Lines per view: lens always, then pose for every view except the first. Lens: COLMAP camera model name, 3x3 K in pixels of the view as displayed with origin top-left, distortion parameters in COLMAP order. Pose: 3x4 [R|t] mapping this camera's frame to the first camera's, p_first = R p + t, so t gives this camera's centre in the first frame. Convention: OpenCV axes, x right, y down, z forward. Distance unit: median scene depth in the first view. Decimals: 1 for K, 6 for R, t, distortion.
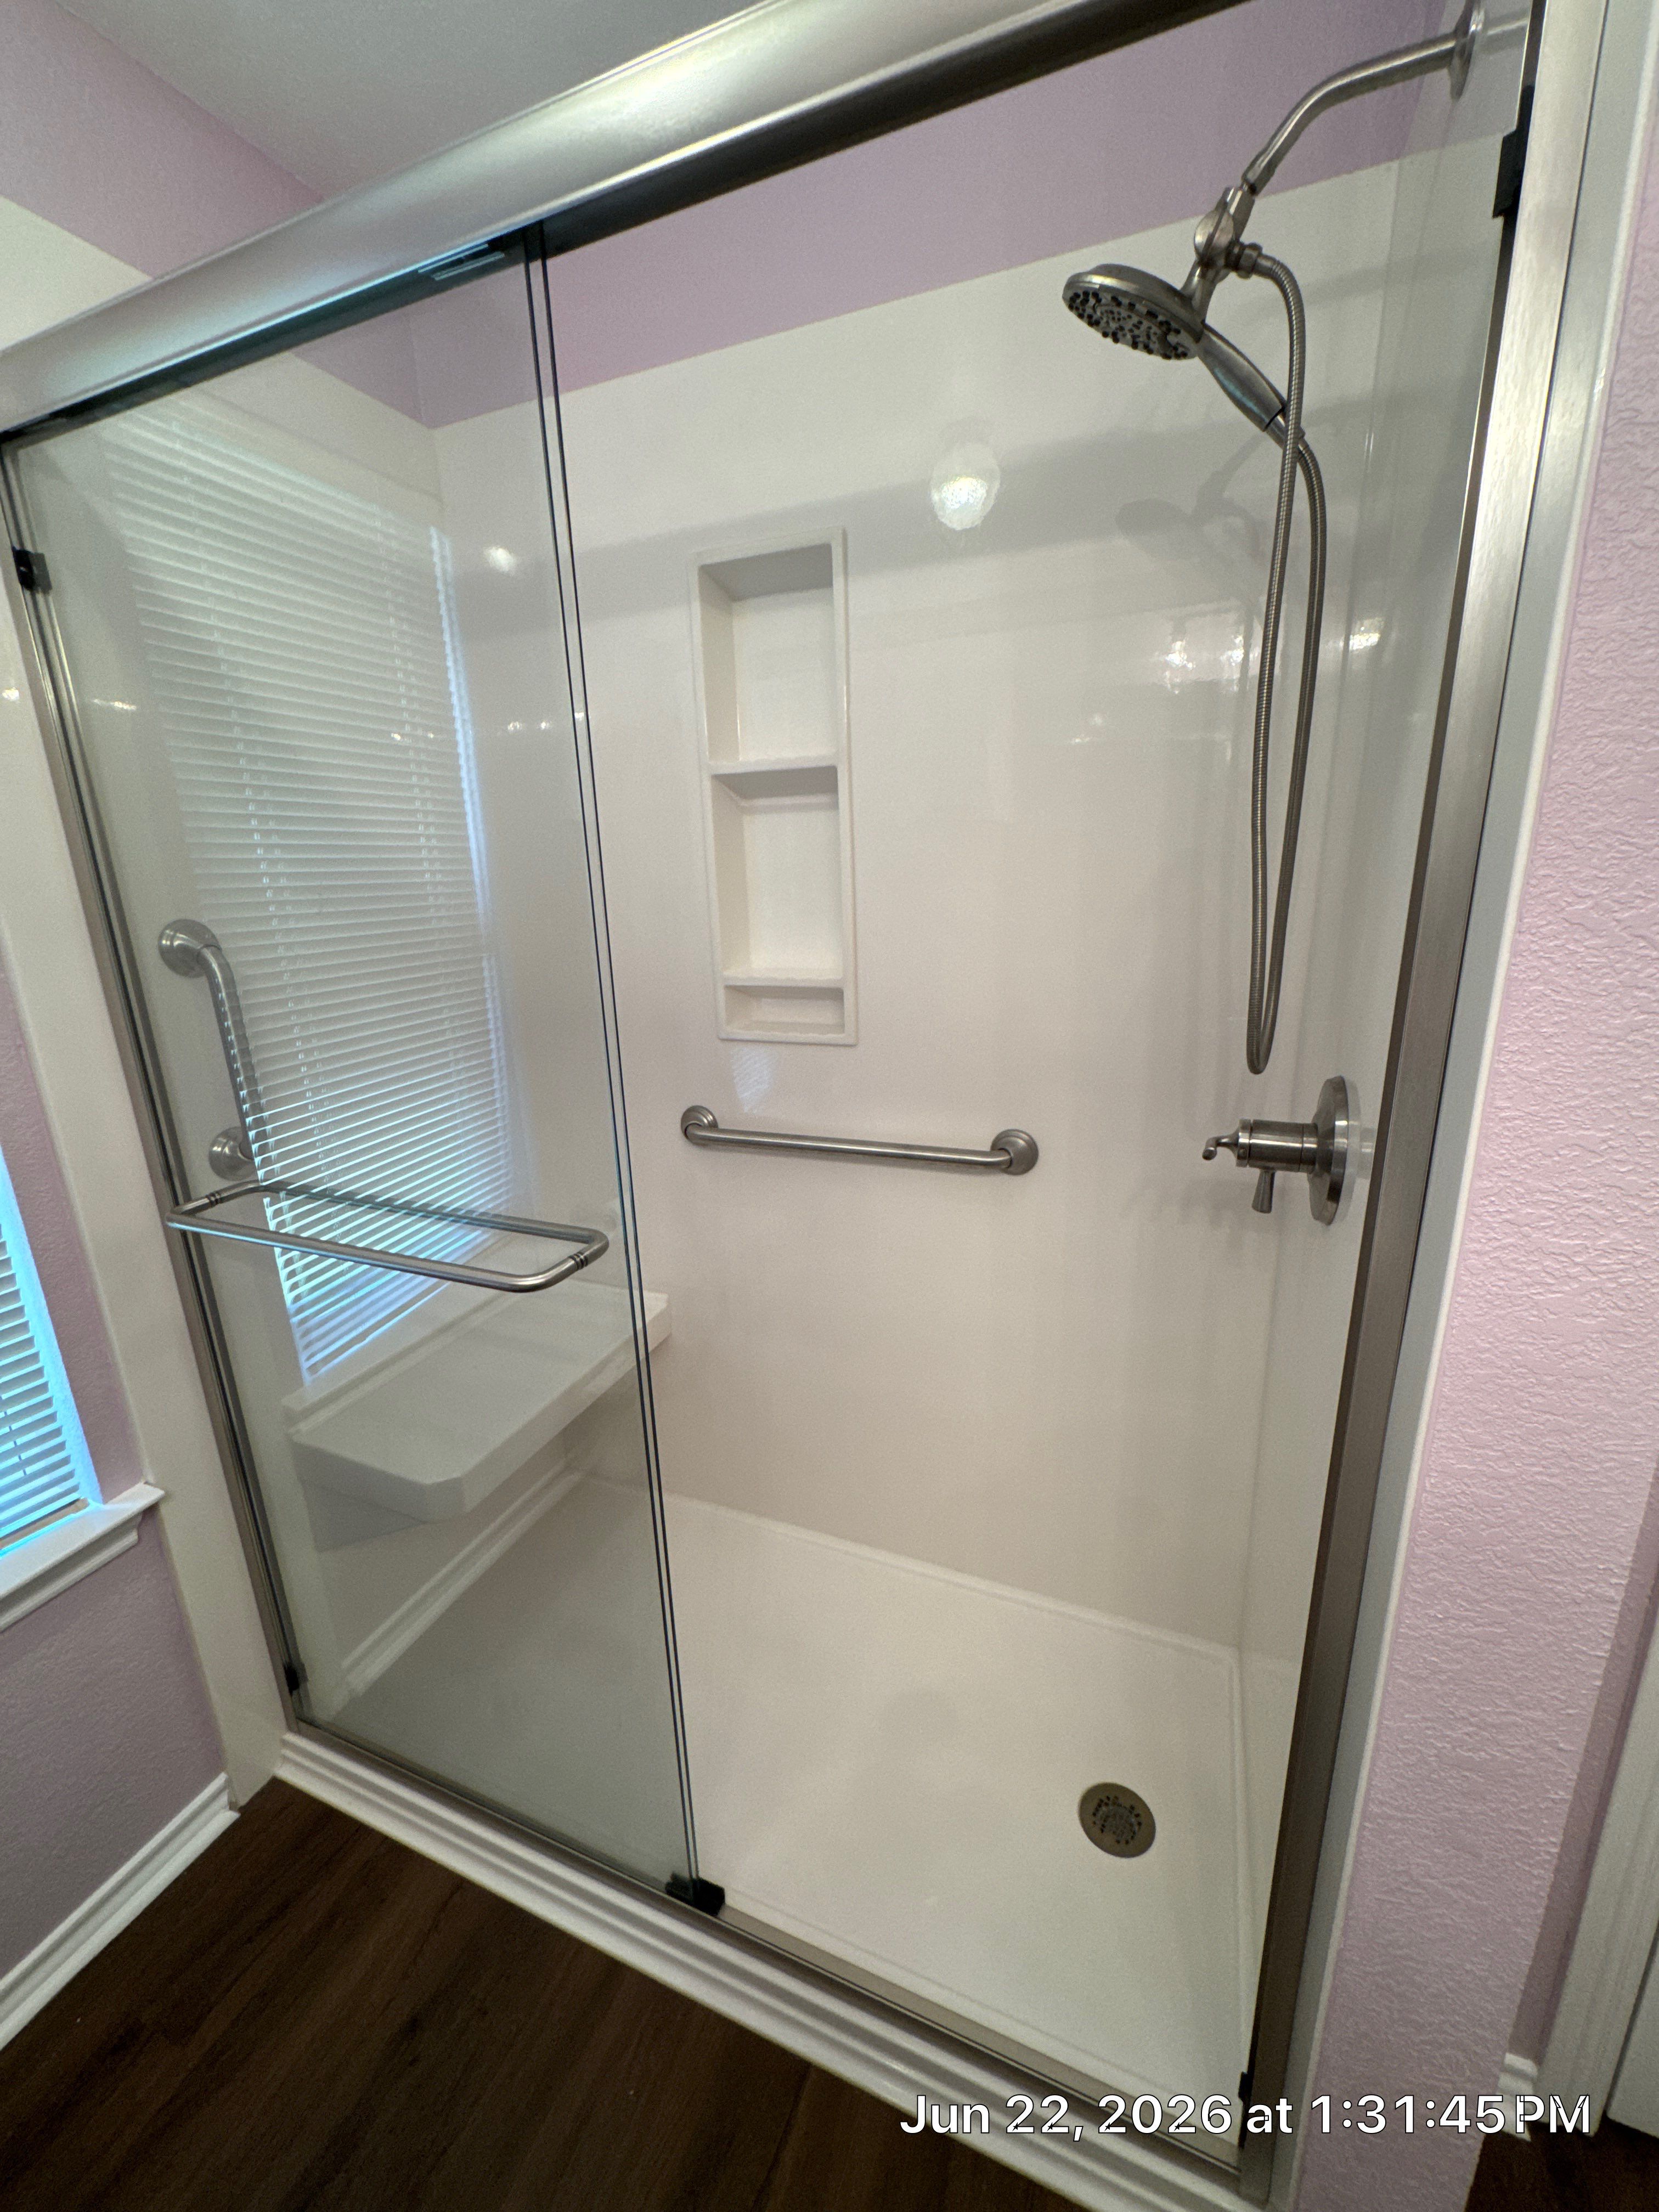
lens RADIAL K [[902.1, 0, 829.5], [0, 902.1, 1106.0], [0, 0, 1]] dist [0.000156, -0.000212]
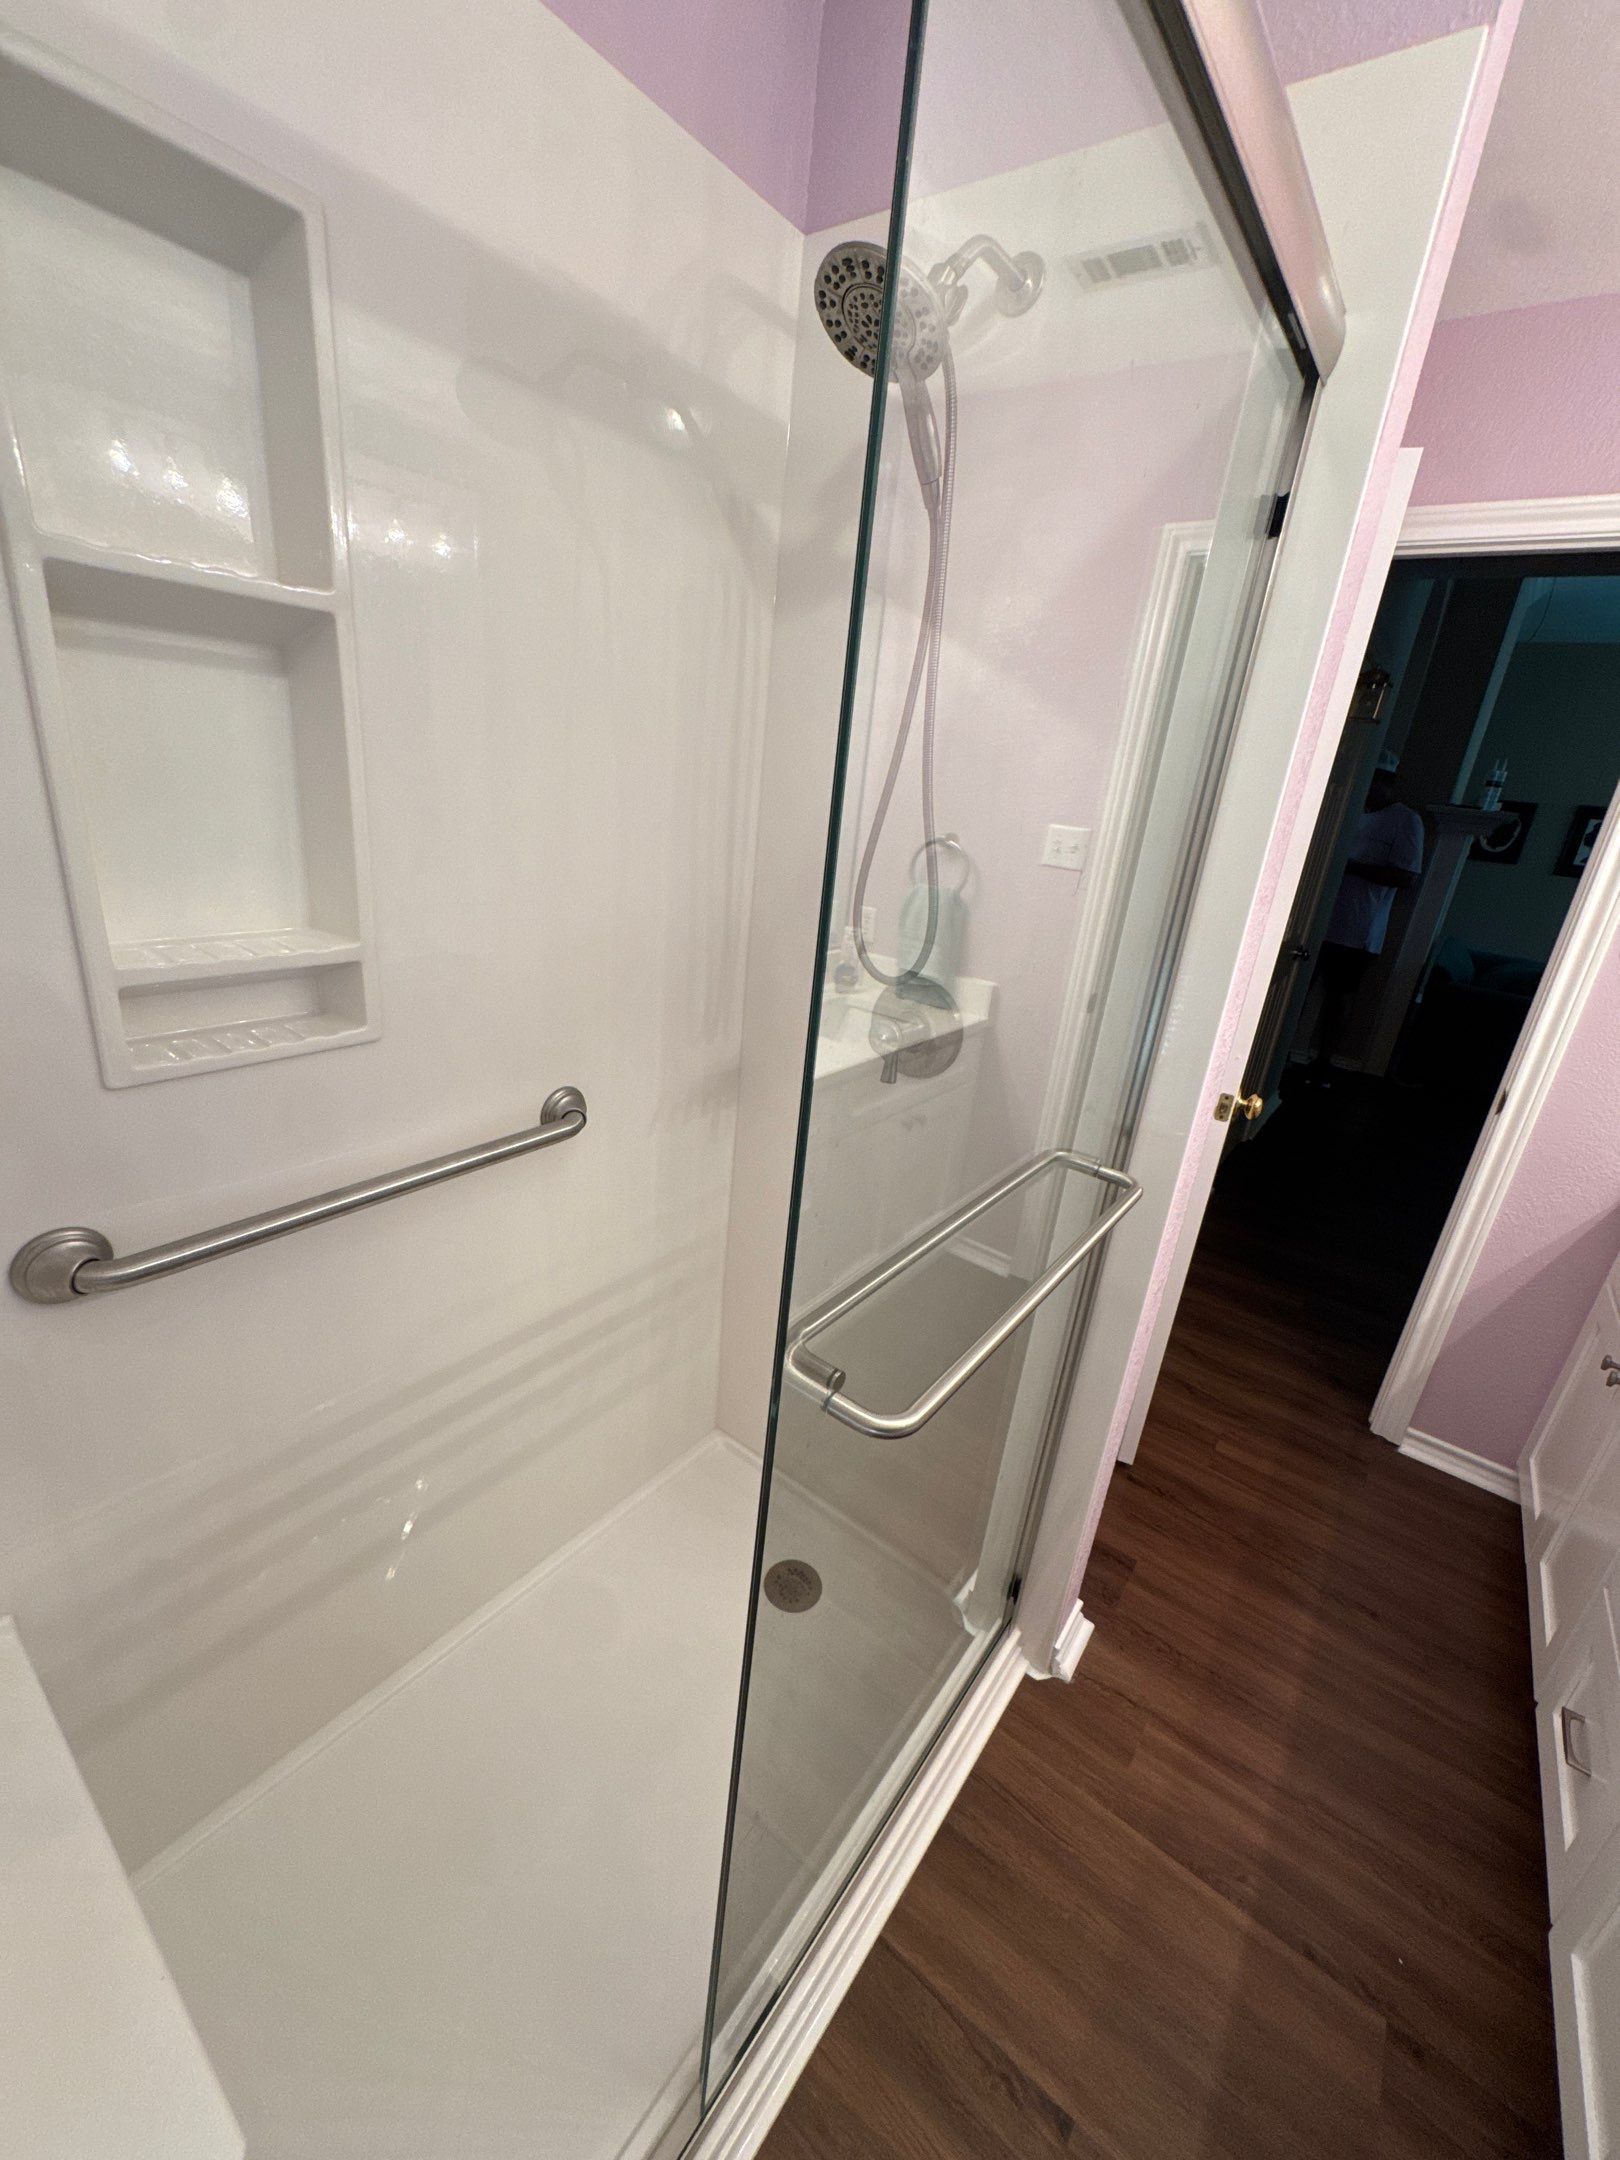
lens RADIAL K [[868.8, 0, 813.0], [0, 868.8, 1092.7], [0, 0, 1]] dist [-0.000199, 0.000346]
pose [[0.239876, -0.281833, 0.928994, -0.575272], [0.152524, 0.955990, 0.250639, -0.159578], [-0.958747, 0.081571, 0.272305, 0.546542]]
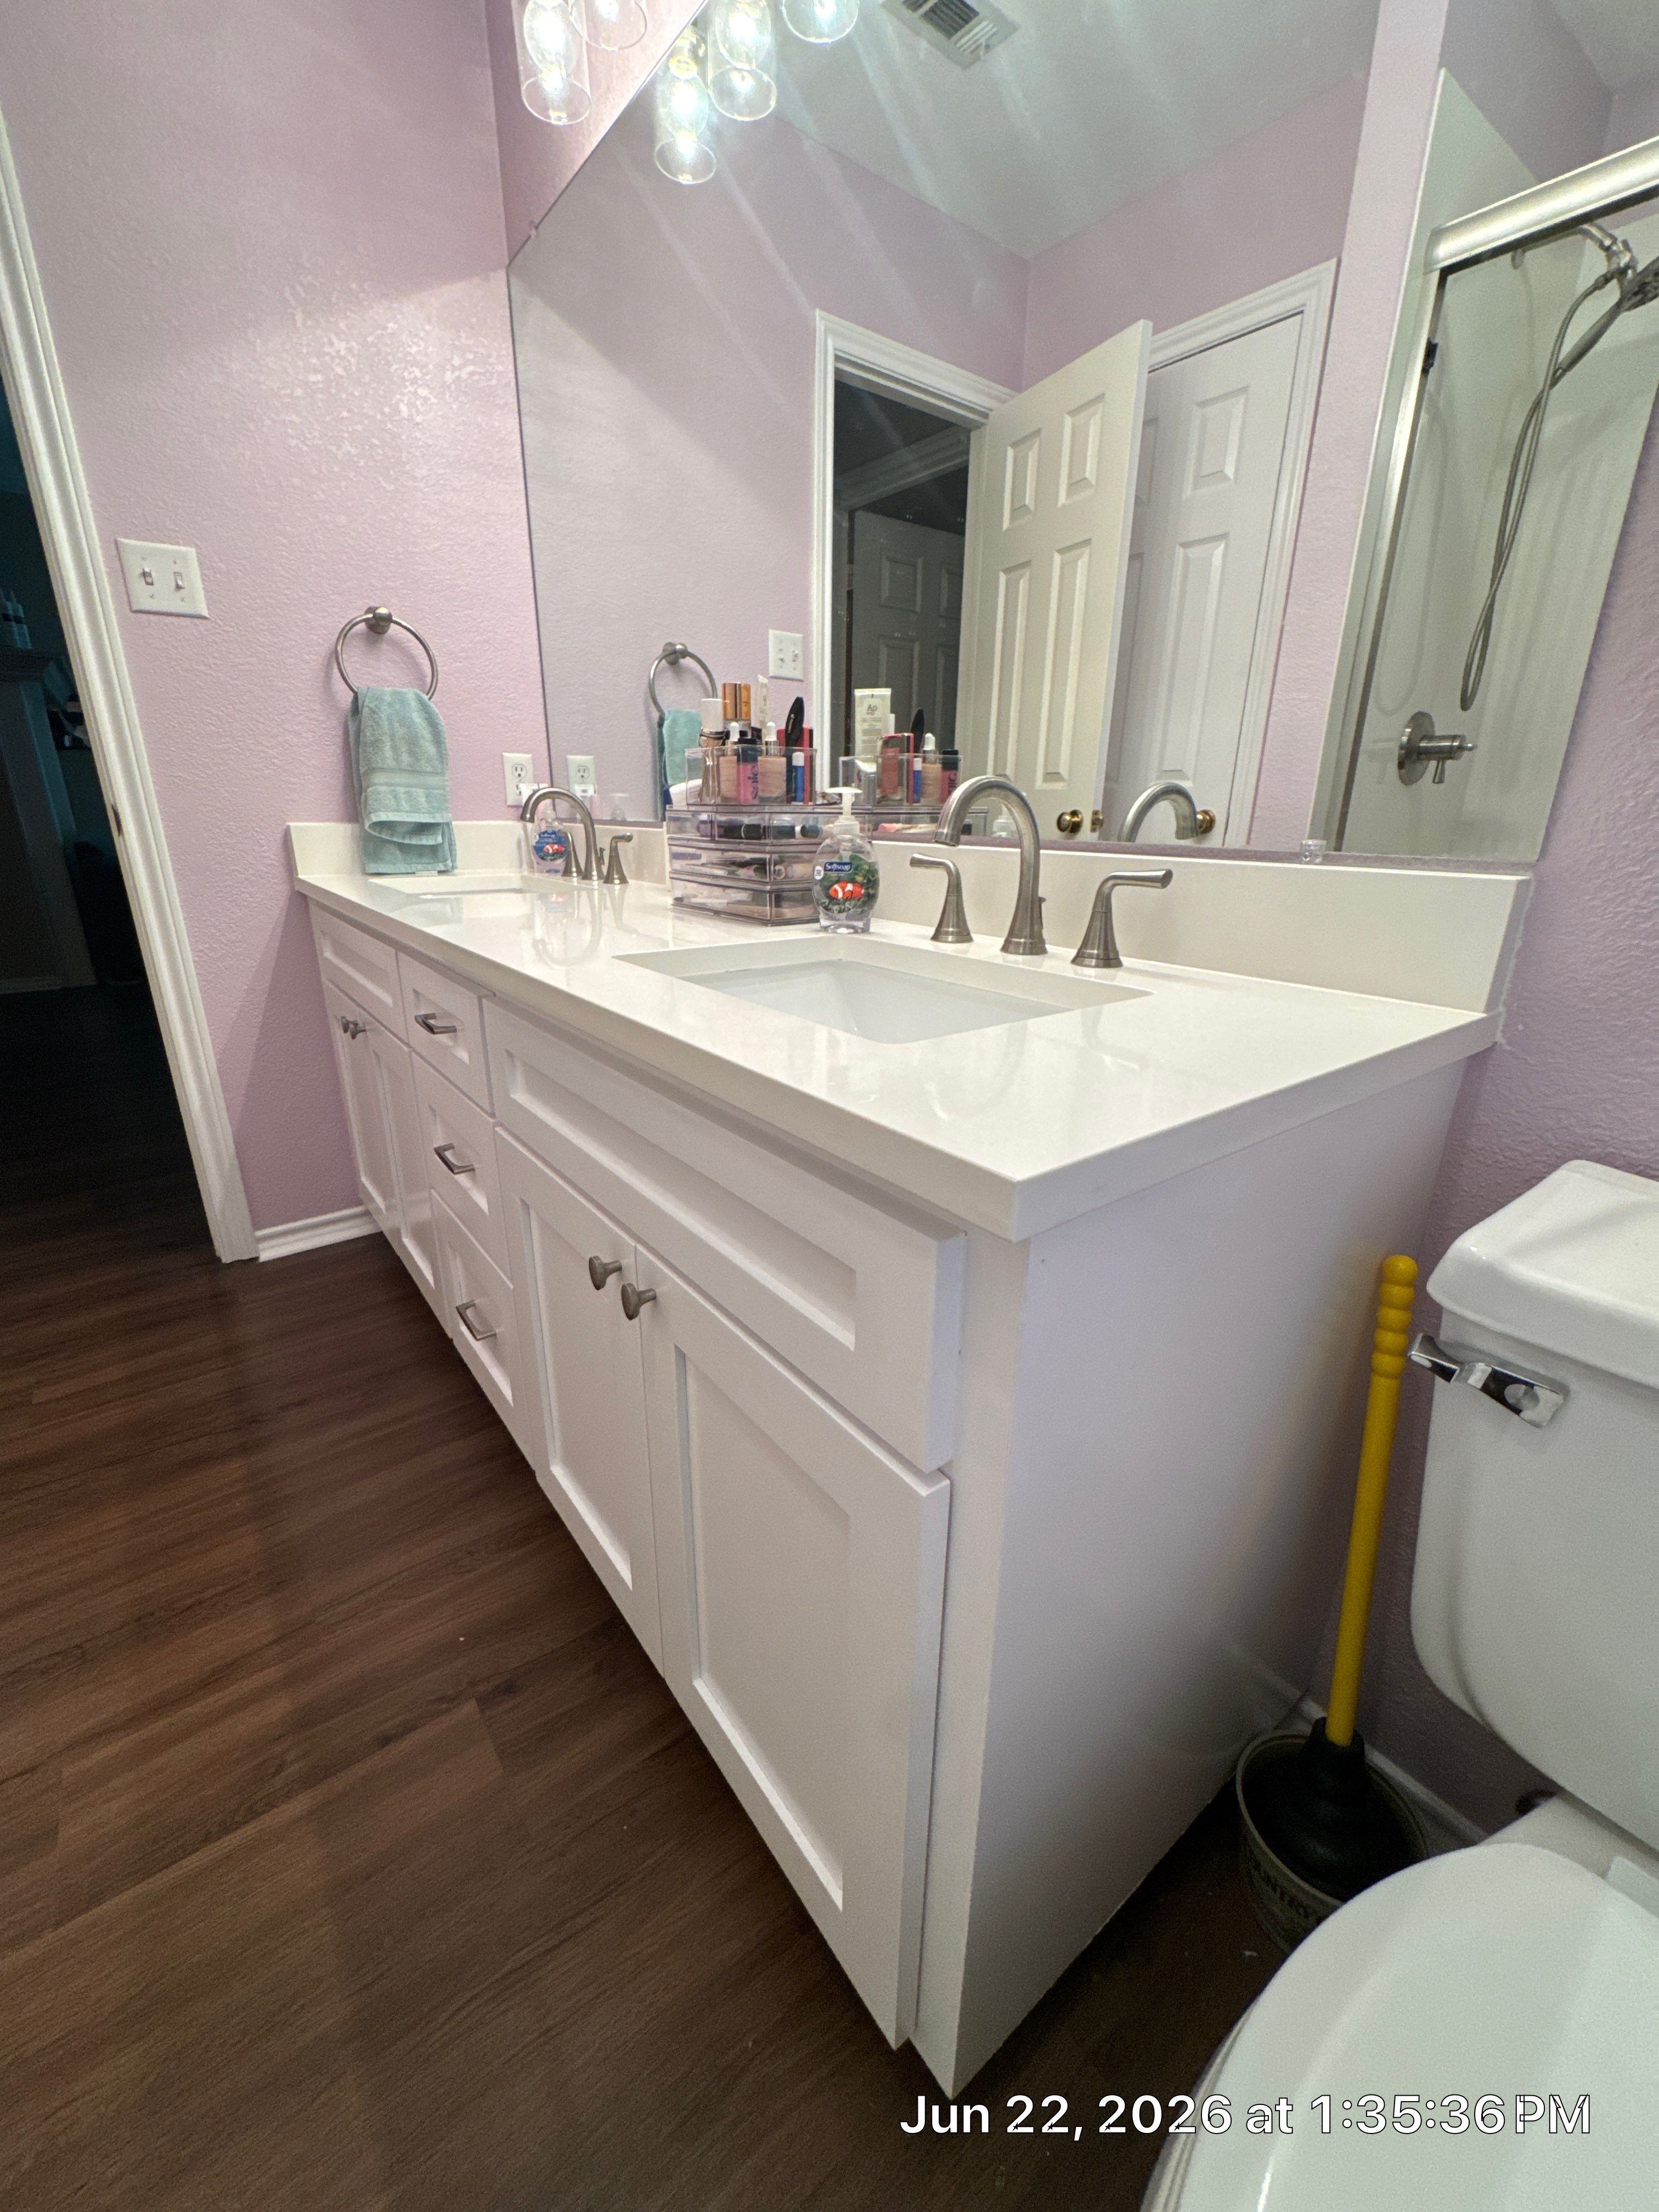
lens RADIAL K [[889.7, 0, 832.5], [0, 889.7, 1119.0], [0, 0, 1]] dist [-0.000199, 0.000346]
pose [[-0.865556, -0.146121, 0.479021, -0.457540], [0.152242, 0.834453, 0.529633, 0.231556], [-0.477110, 0.531354, -0.700020, 0.440826]]
